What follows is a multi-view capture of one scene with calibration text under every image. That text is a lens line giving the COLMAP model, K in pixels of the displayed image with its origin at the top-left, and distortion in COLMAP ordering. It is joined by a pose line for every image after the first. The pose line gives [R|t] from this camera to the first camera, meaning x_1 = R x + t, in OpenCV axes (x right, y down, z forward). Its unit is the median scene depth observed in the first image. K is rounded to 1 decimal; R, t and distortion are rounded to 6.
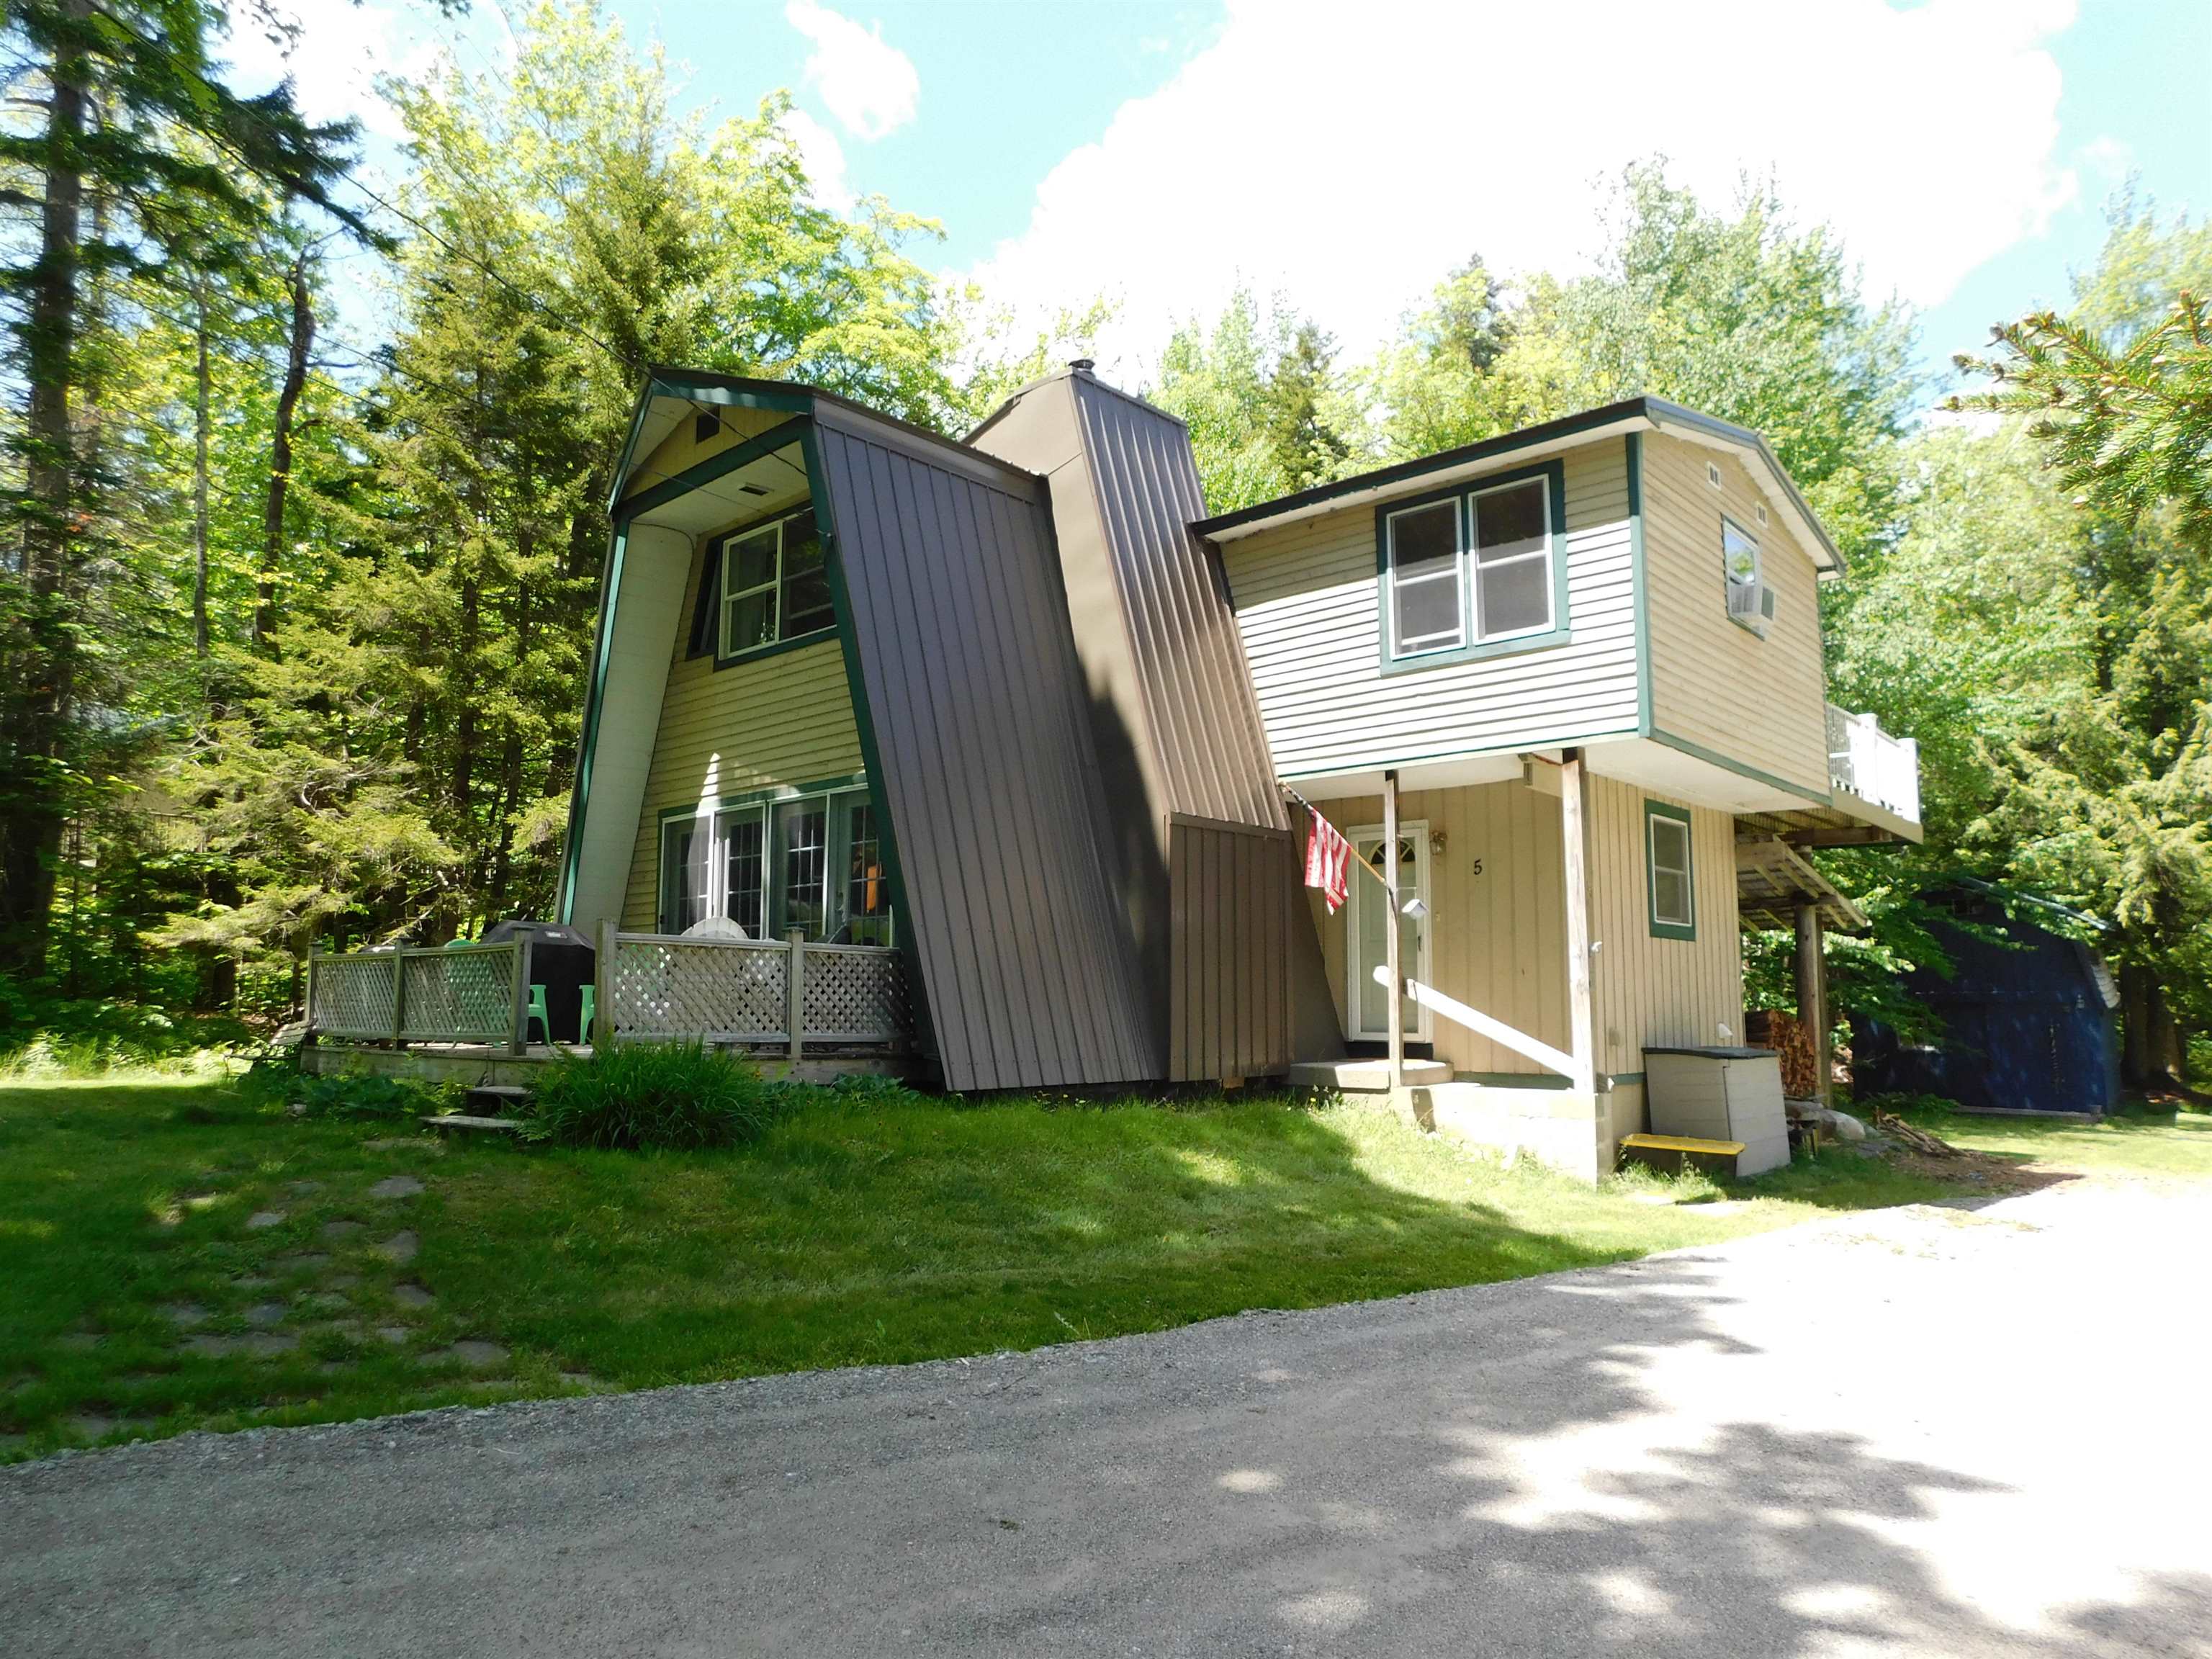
lens RADIAL K [[1503.7, 0, 1106.0], [0, 1503.7, 829.5], [0, 0, 1]] dist [-0.010931, 0.001088]
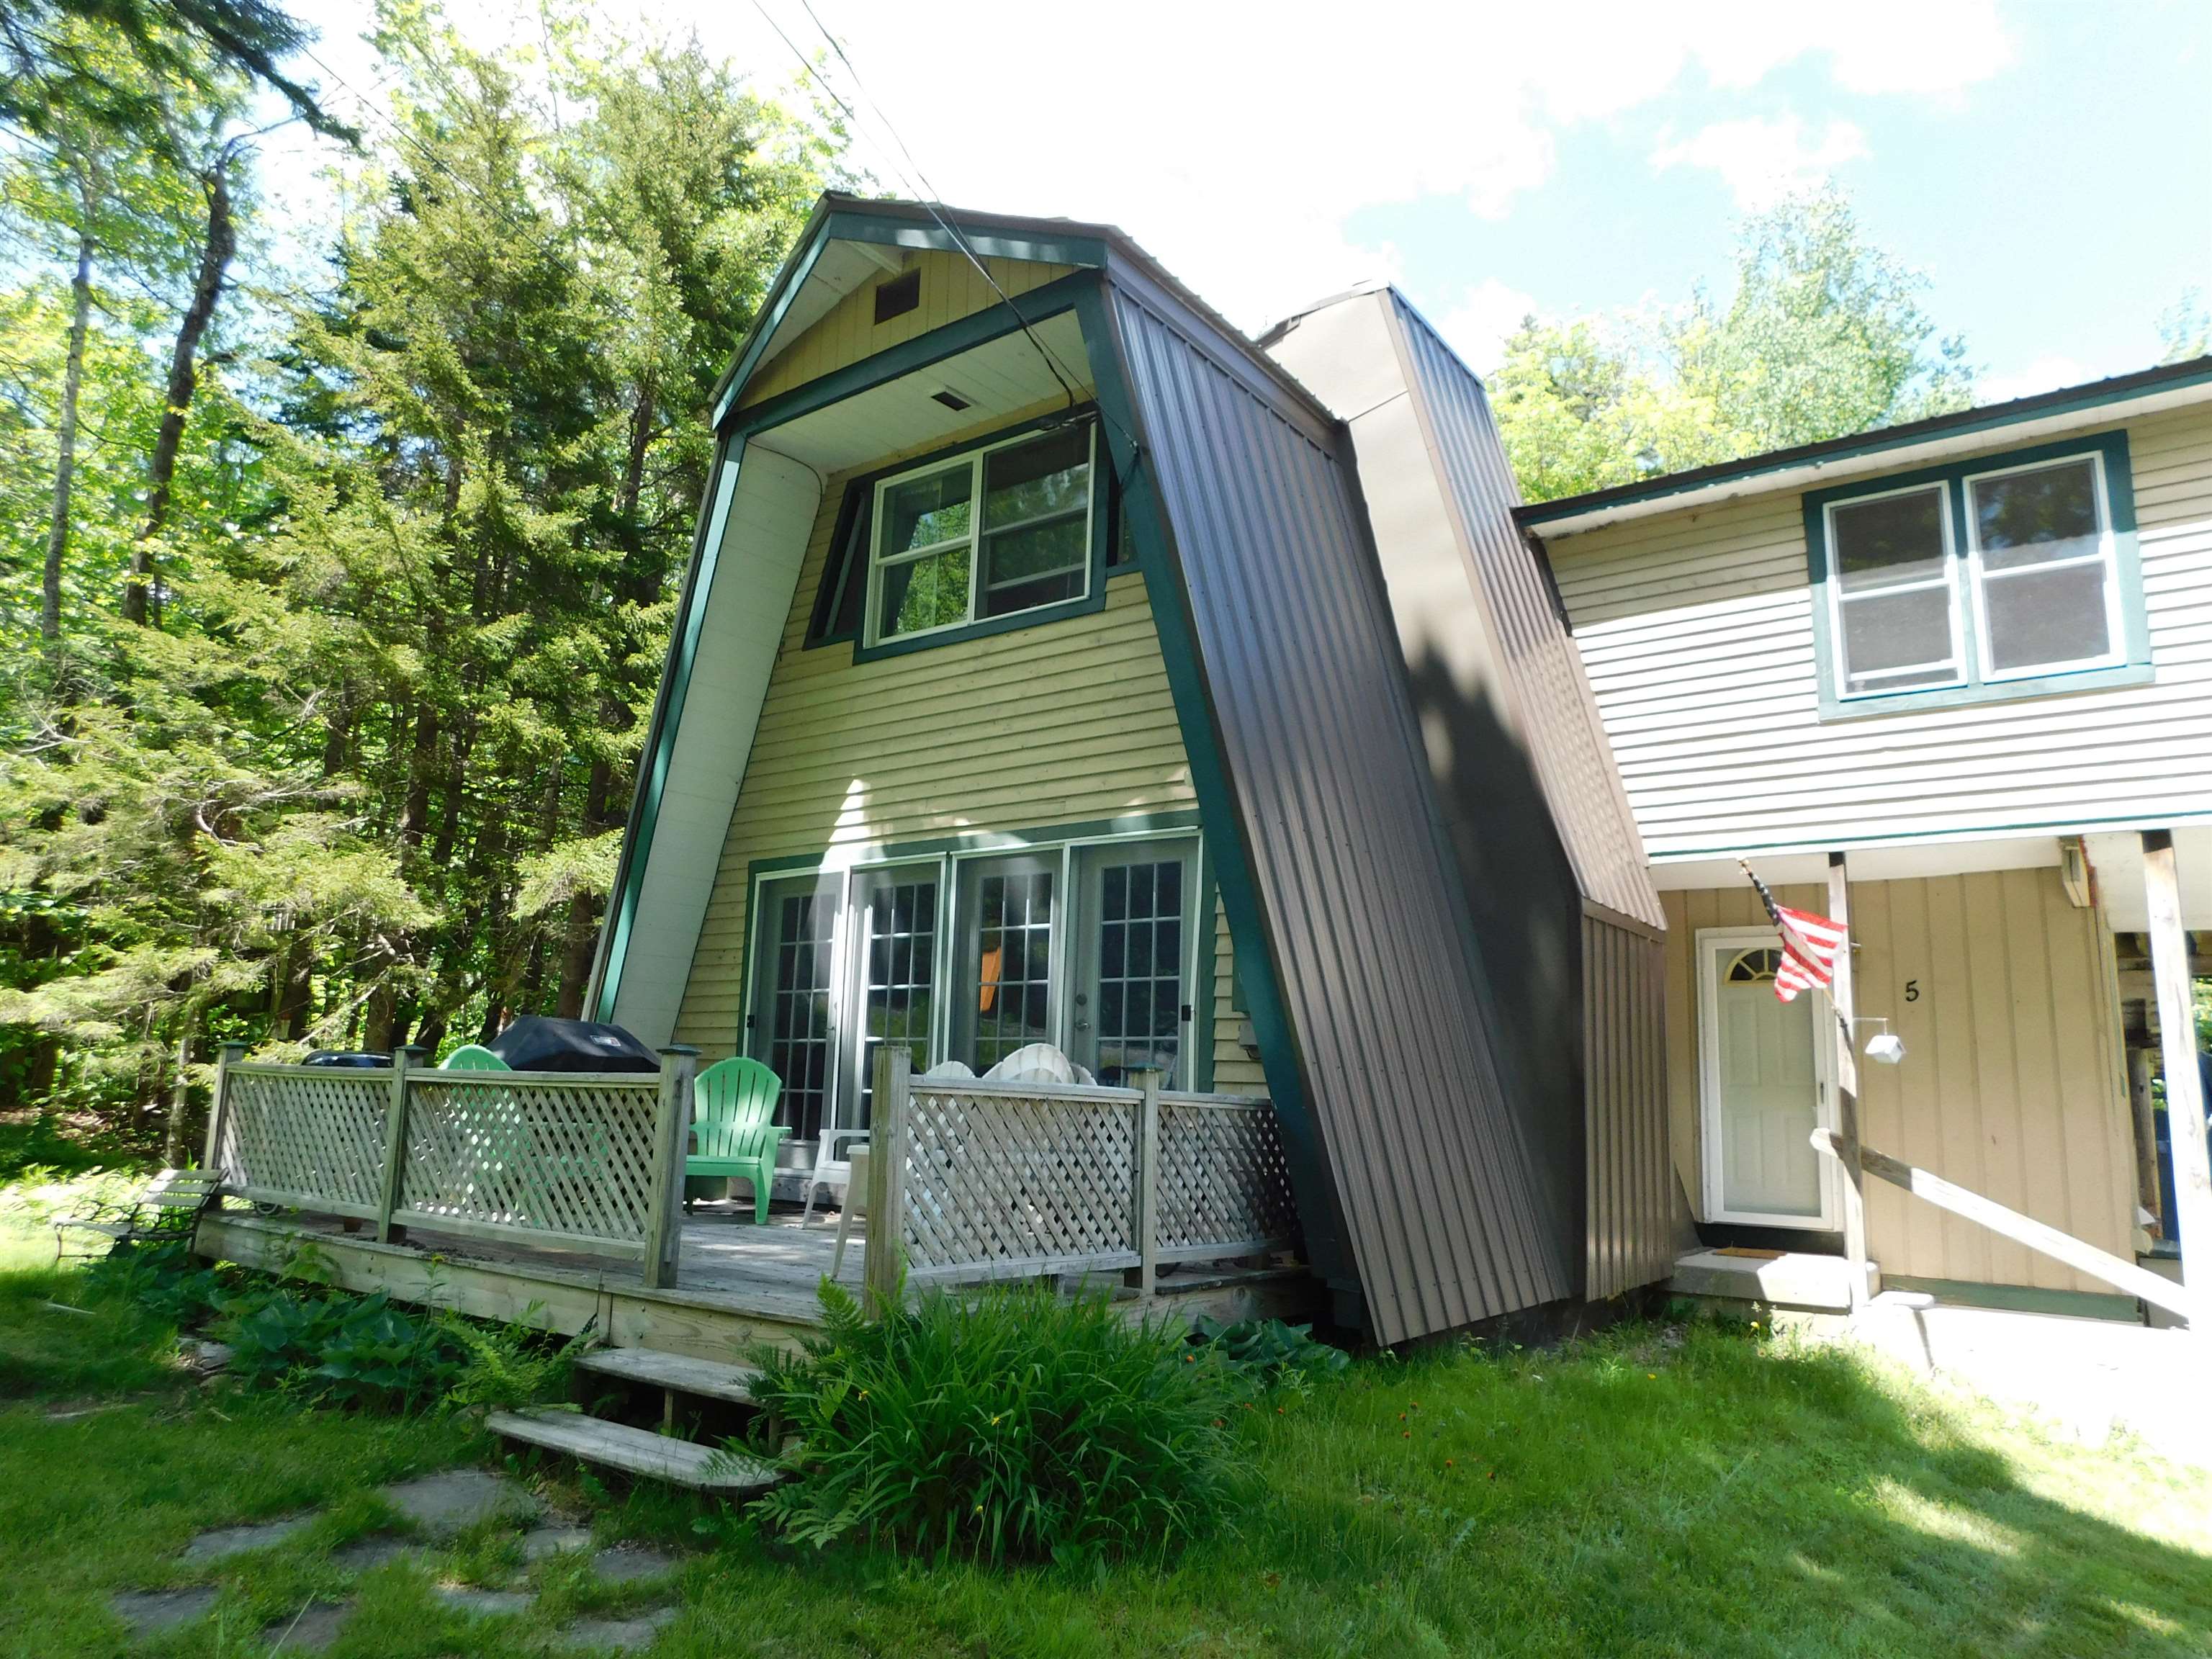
lens RADIAL K [[1458.7, 0, 1106.0], [0, 1458.7, 829.5], [0, 0, 1]] dist [-0.048448, 0.048948]
pose [[0.992957, 0.050359, 0.107241, -0.219548], [-0.043398, 0.996856, -0.066290, 0.010179], [-0.110242, 0.061169, 0.992021, 0.336327]]
